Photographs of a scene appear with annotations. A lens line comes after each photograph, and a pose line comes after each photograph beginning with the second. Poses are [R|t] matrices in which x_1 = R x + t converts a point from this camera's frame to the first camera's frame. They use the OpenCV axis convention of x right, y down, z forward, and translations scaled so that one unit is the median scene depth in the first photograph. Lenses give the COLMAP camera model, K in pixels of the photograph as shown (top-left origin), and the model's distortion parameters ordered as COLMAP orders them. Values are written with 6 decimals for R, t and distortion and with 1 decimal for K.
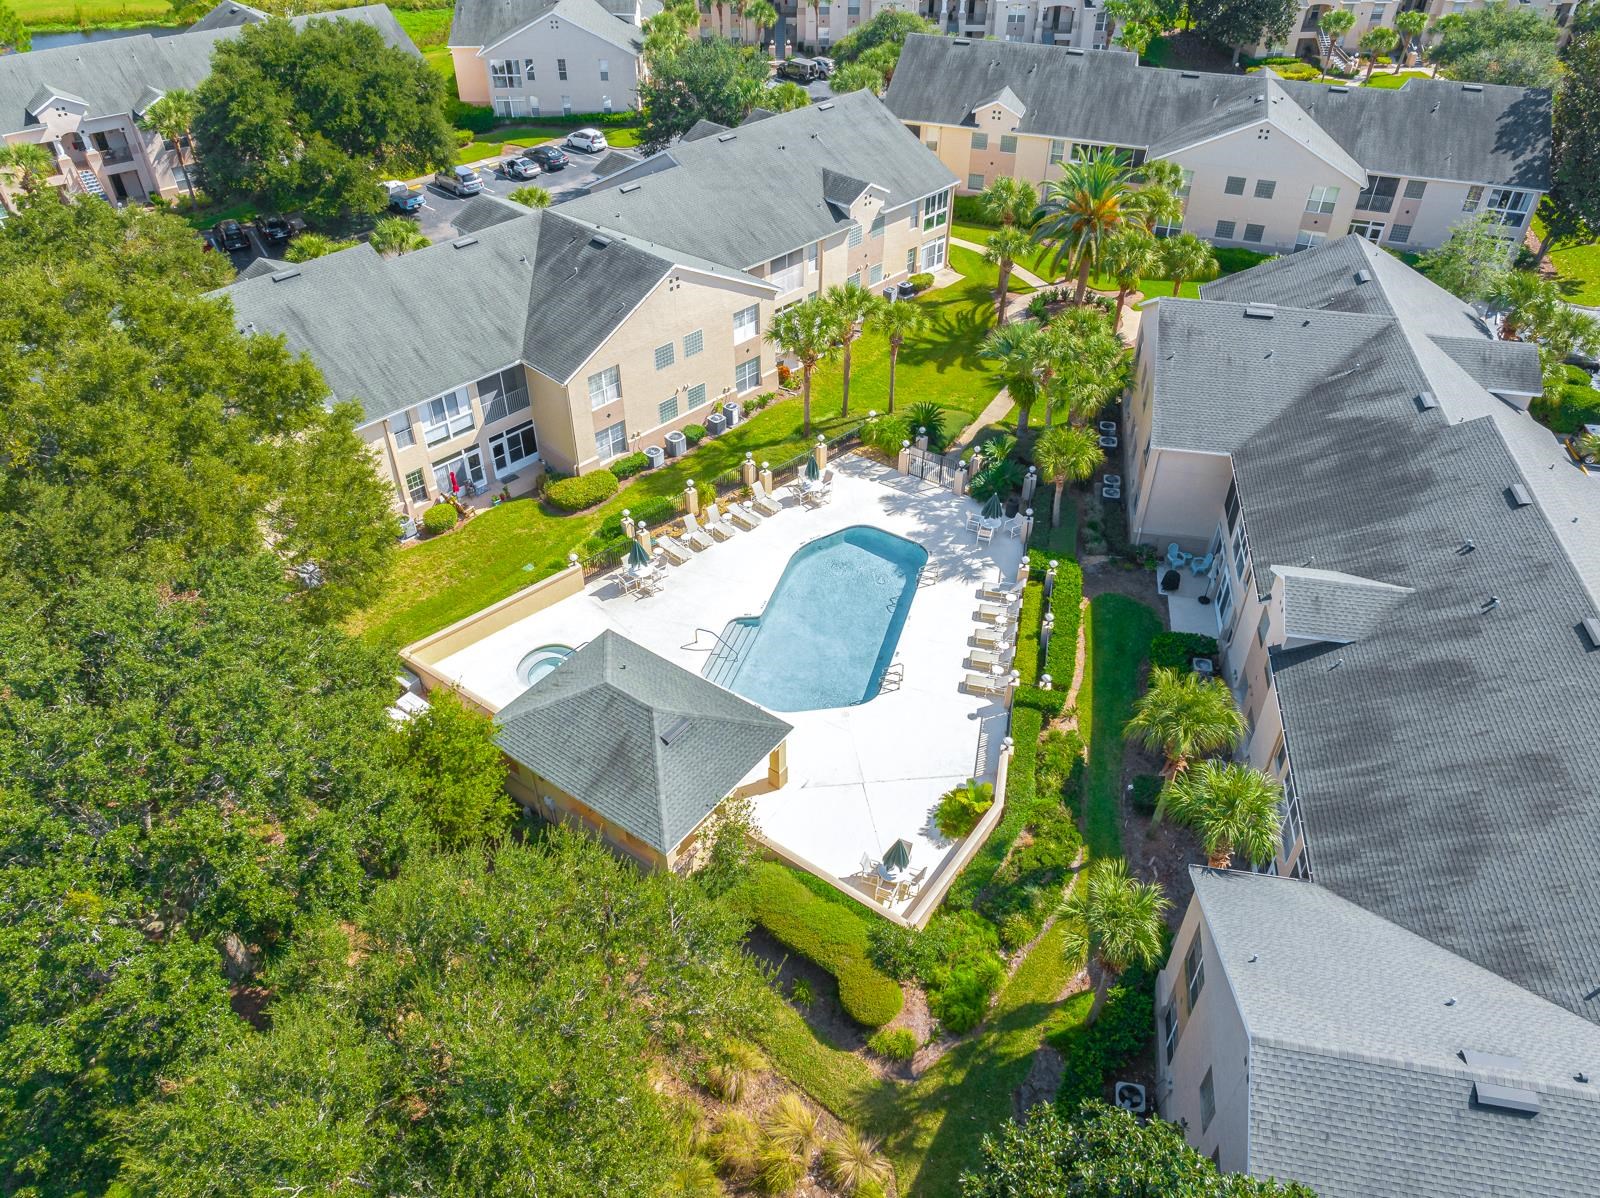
lens RADIAL K [[1117.1, 0, 802.1], [0, 1117.1, 598.2], [0, 0, 1]] dist [-0.029572, -0.002684]
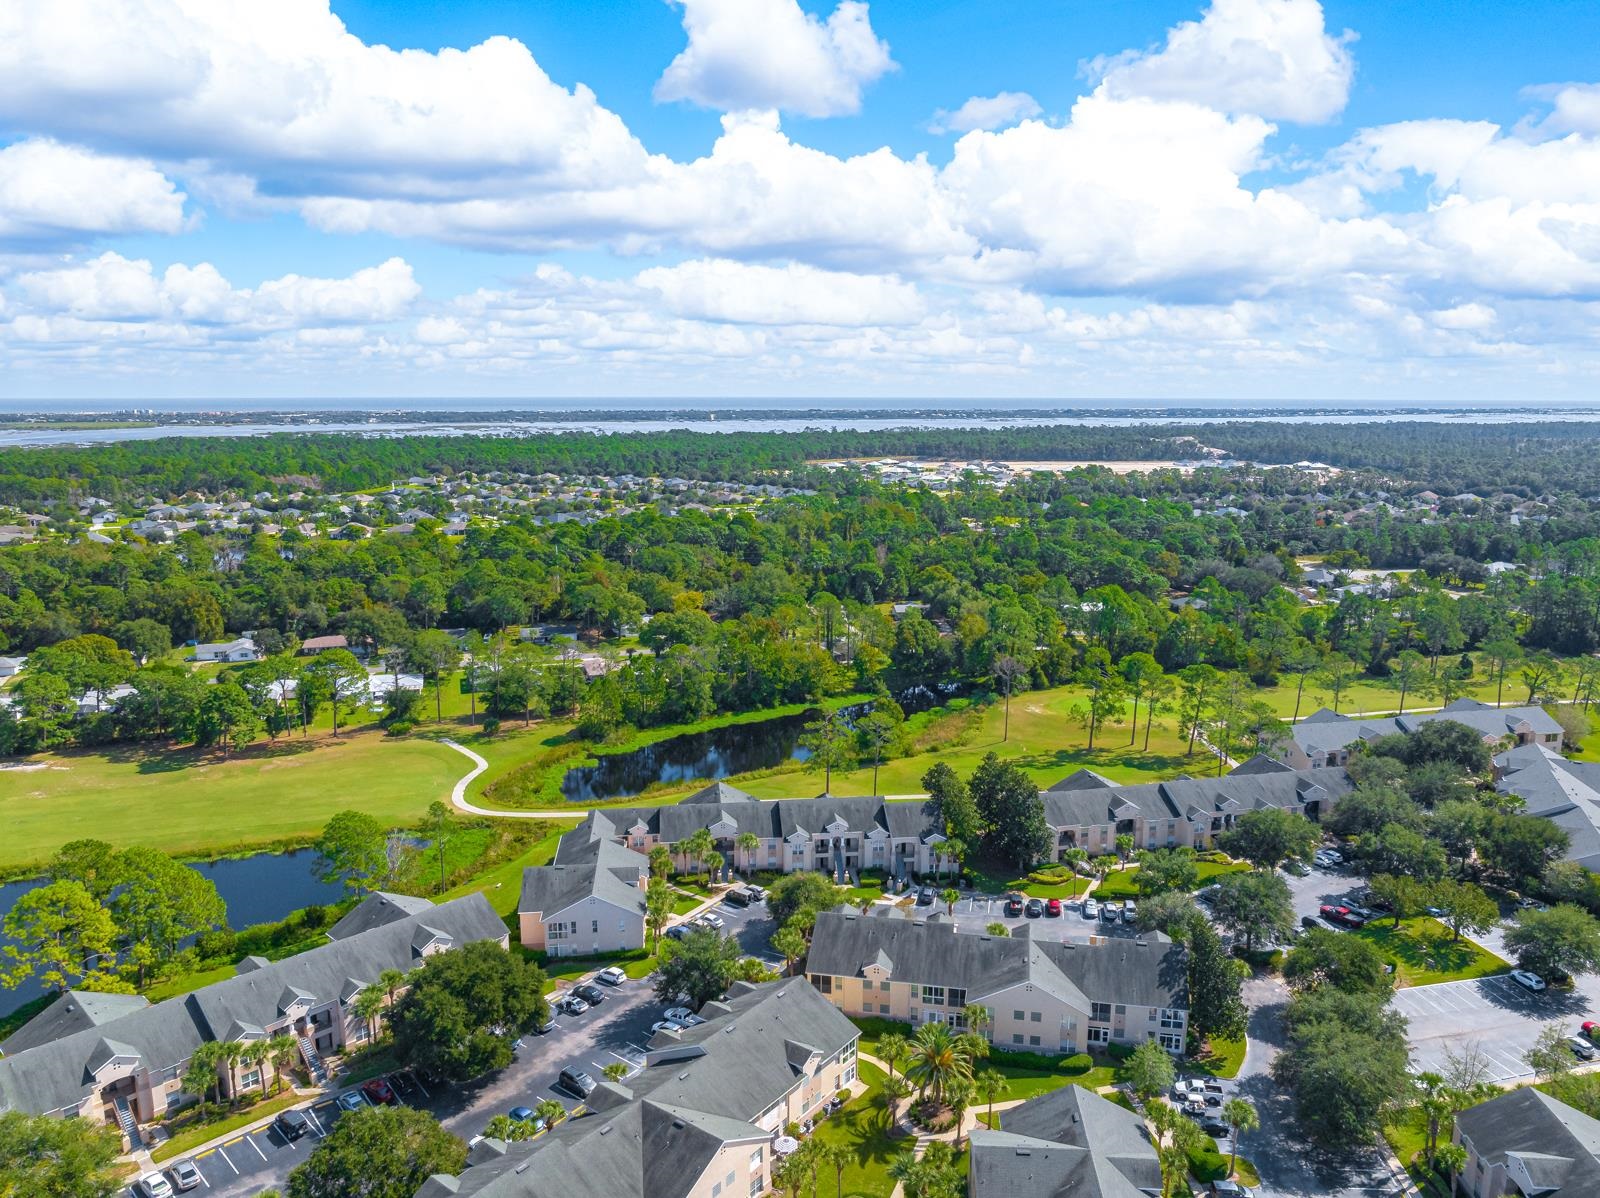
lens RADIAL K [[1117.1, 0, 803.1], [0, 1117.1, 600.7], [0, 0, 1]] dist [-0.029572, -0.002684]
pose [[0.993065, -0.025707, 0.114721, -0.130865], [0.078879, 0.869265, -0.488012, -0.125946], [-0.087178, 0.493677, 0.865265, -0.834745]]
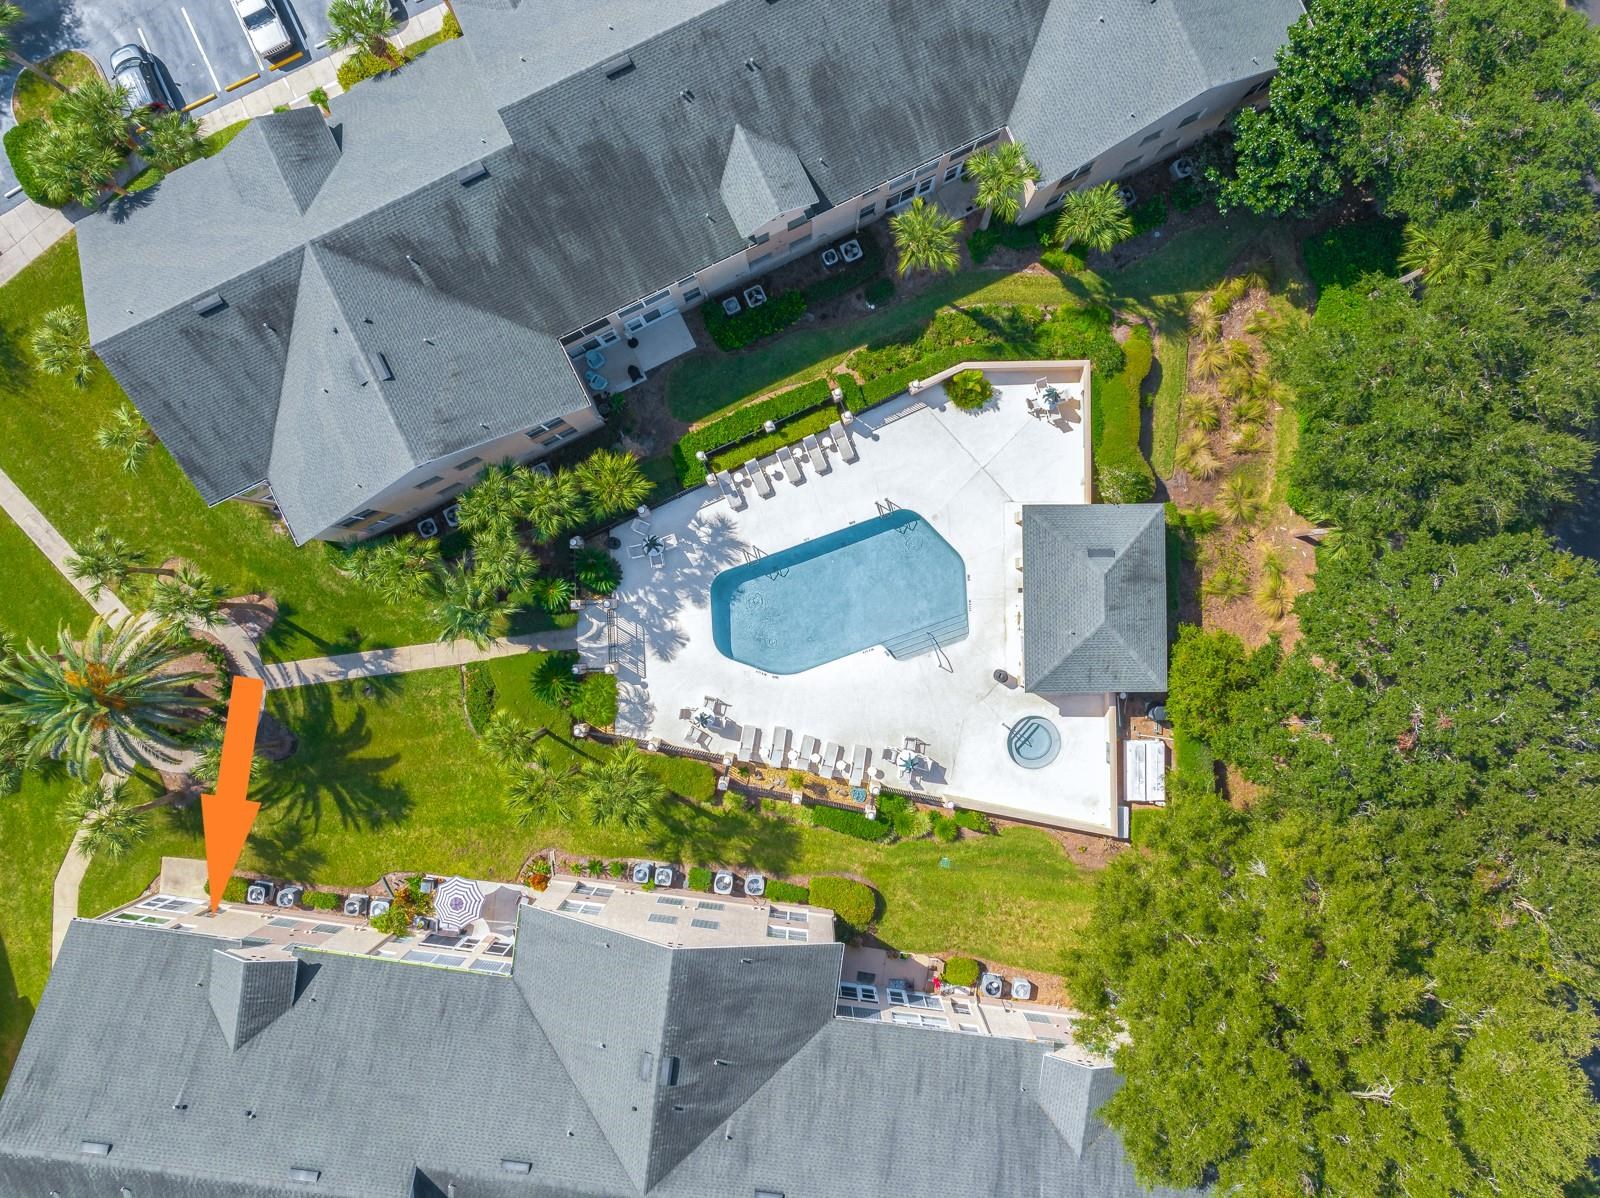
lens RADIAL K [[1123.6, 0, 803.2], [0, 1123.6, 601.7], [0, 0, 1]] dist [-0.031704, 0.002515]
pose [[-0.596084, -0.802922, 0.000547, 0.030997], [0.509789, -0.377938, 0.772838, -0.616408], [-0.620321, 0.460955, 0.634604, 0.197554]]
